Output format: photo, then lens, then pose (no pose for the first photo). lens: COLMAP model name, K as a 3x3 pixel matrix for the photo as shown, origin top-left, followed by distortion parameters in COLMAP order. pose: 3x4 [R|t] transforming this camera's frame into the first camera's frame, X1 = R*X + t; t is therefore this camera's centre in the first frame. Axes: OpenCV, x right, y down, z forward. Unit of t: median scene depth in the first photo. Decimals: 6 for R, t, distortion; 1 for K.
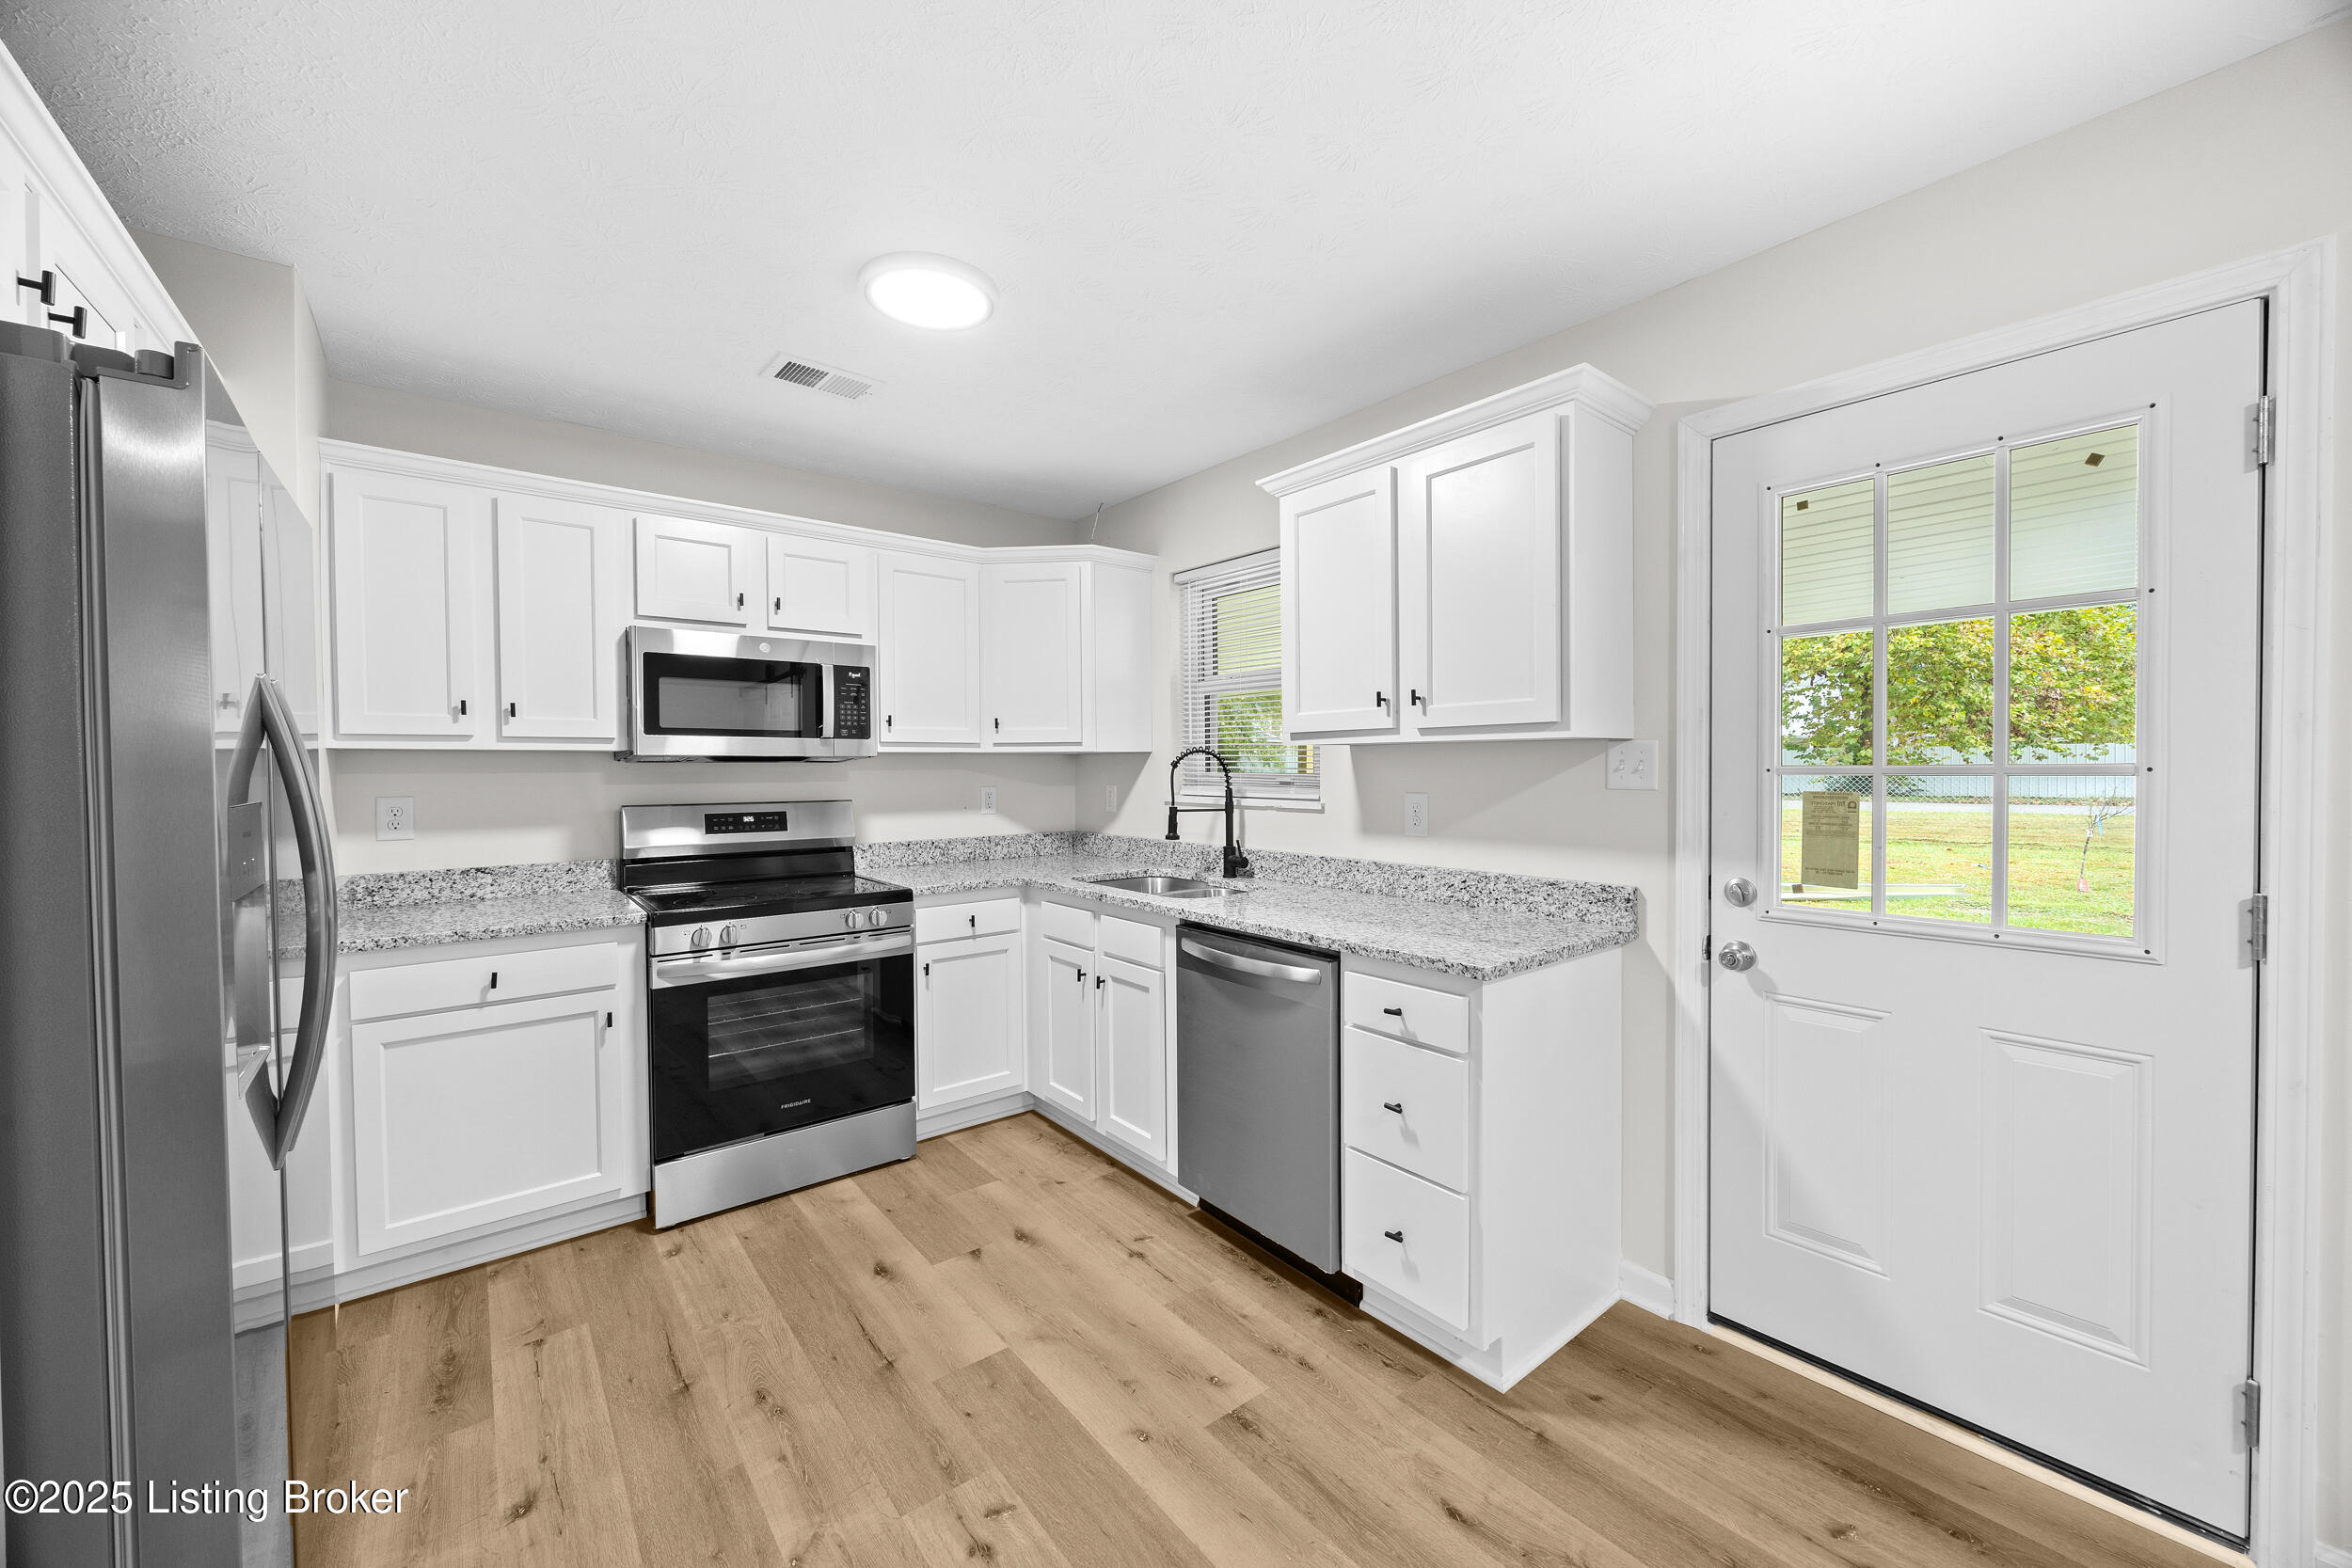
lens RADIAL K [[882.8, 0, 1186.9], [0, 882.8, 775.1], [0, 0, 1]] dist [-0.003404, -0.000024]
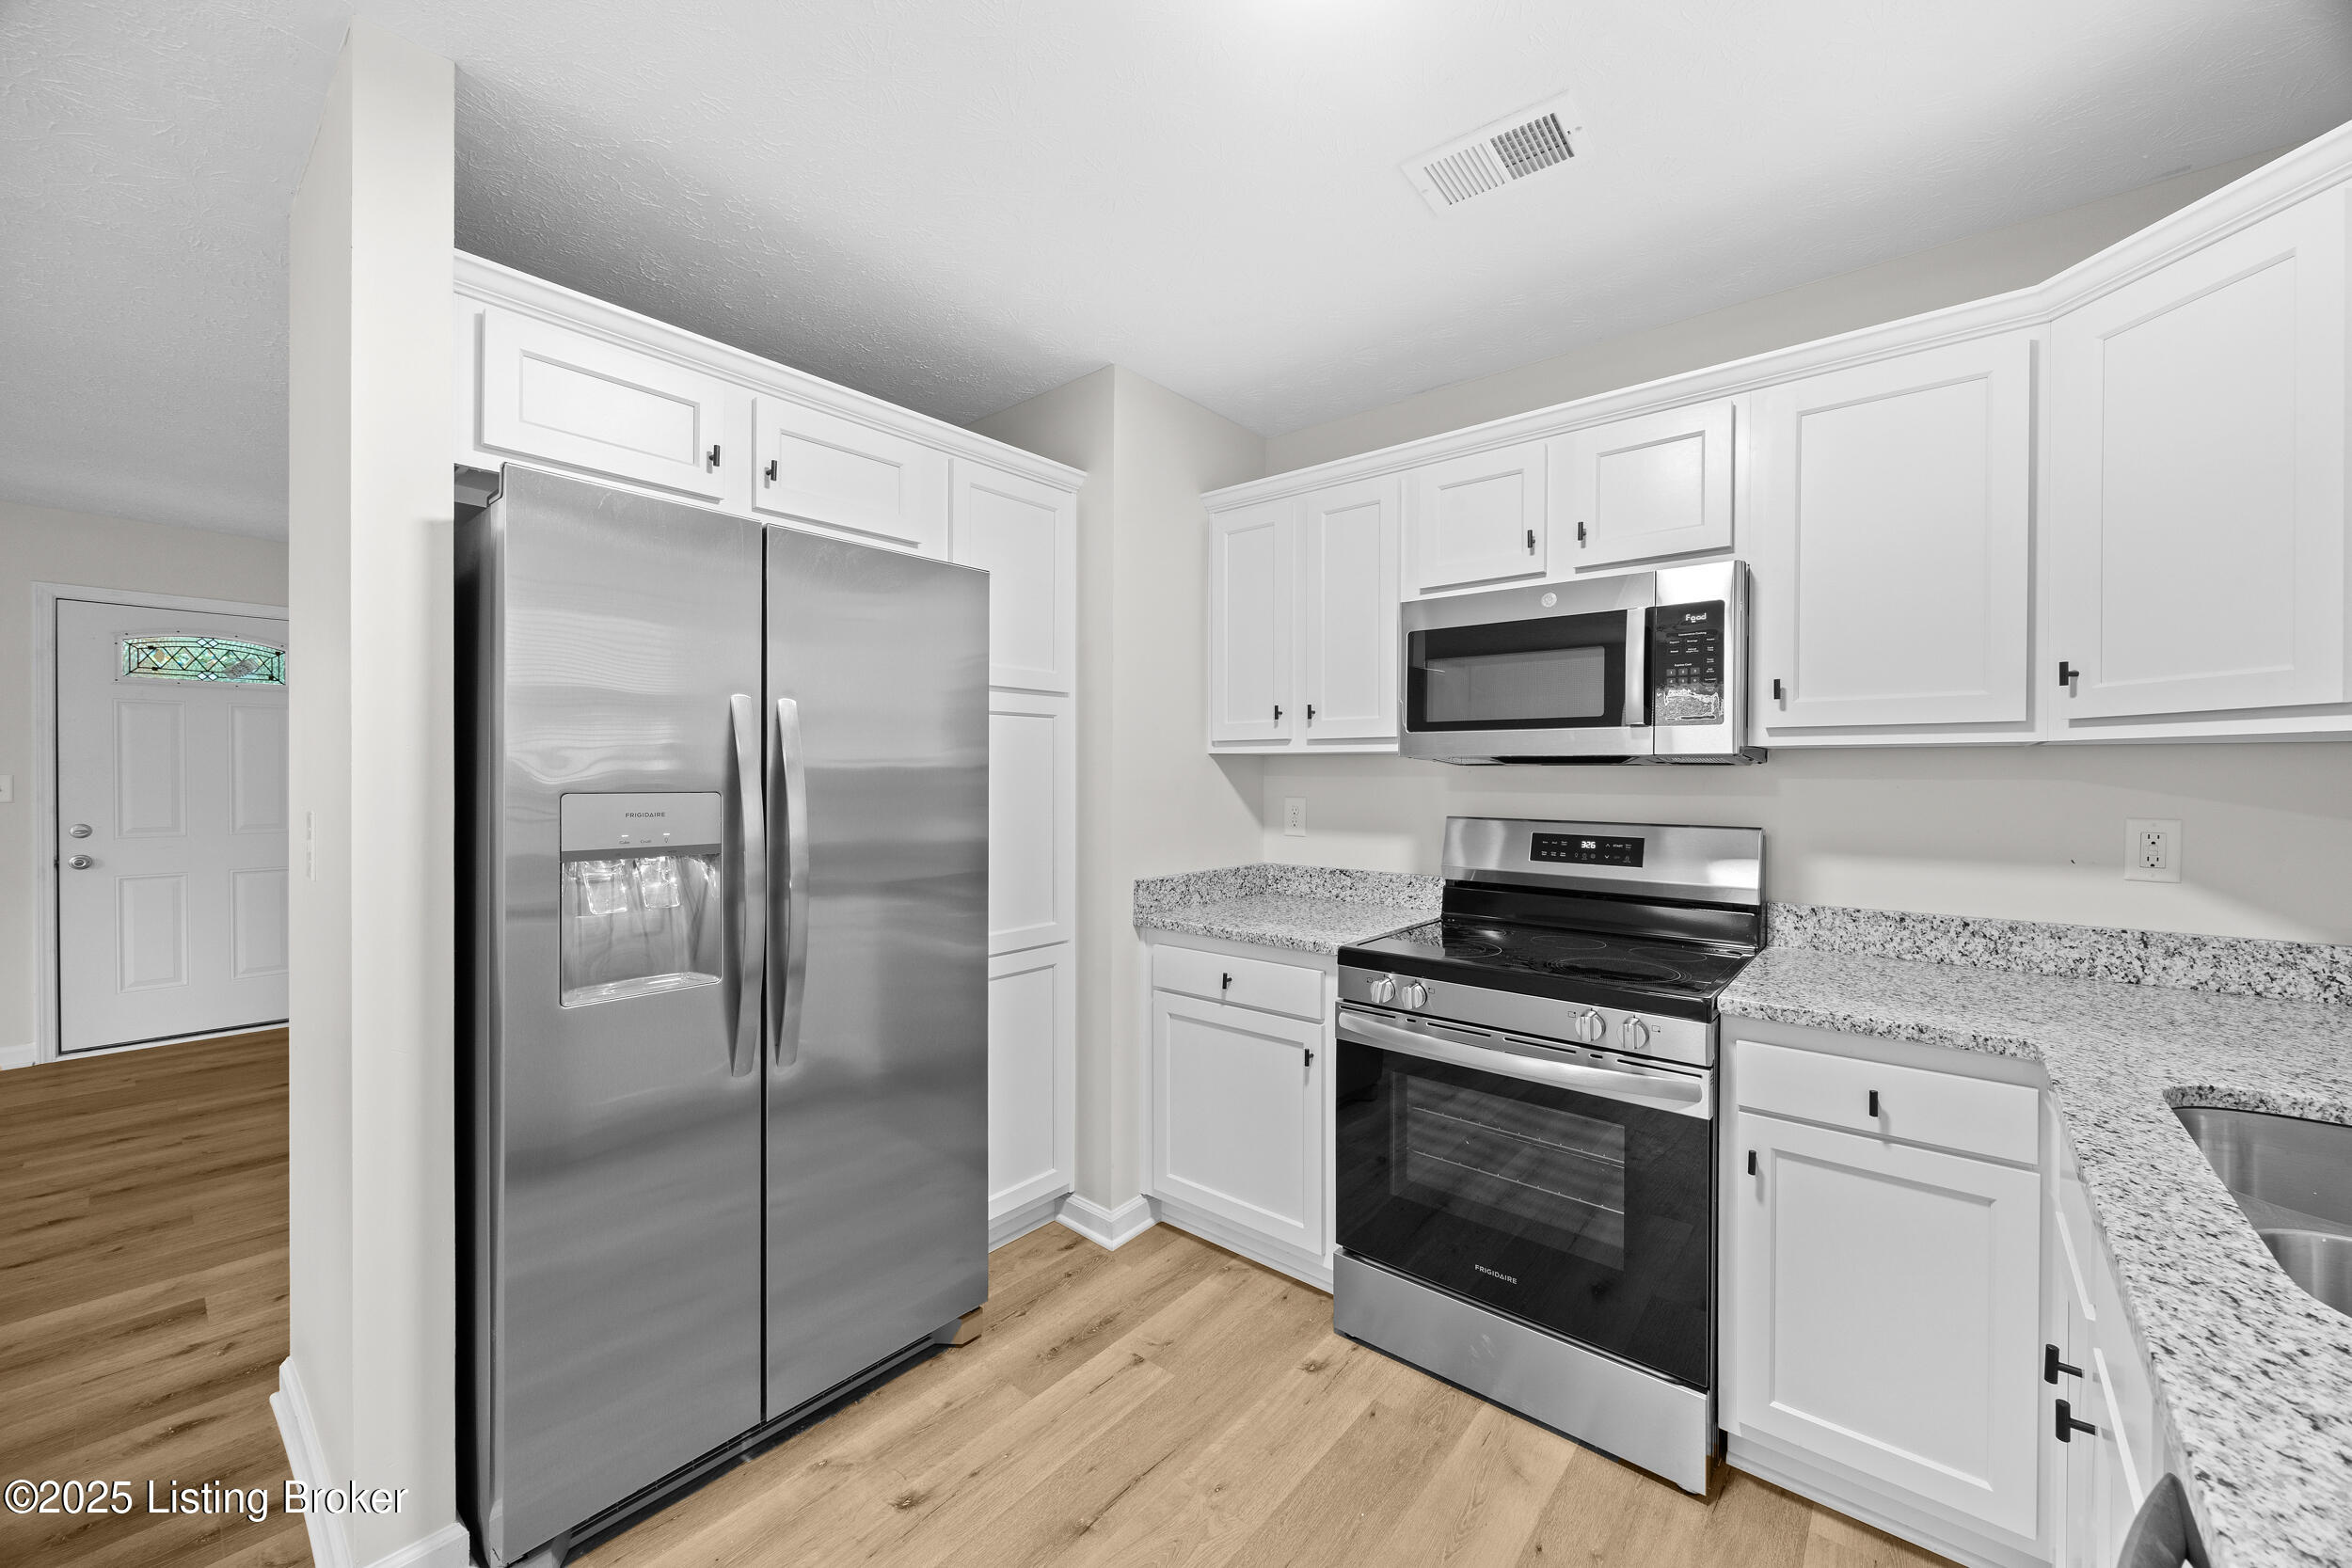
lens RADIAL K [[882.8, 0, 1181.3], [0, 882.8, 781.8], [0, 0, 1]] dist [-0.003404, -0.000024]
pose [[0.189174, 0.013428, -0.981852, 0.177271], [-0.014352, 0.999837, 0.010909, -0.005161], [0.981839, 0.012028, 0.189336, 0.685897]]
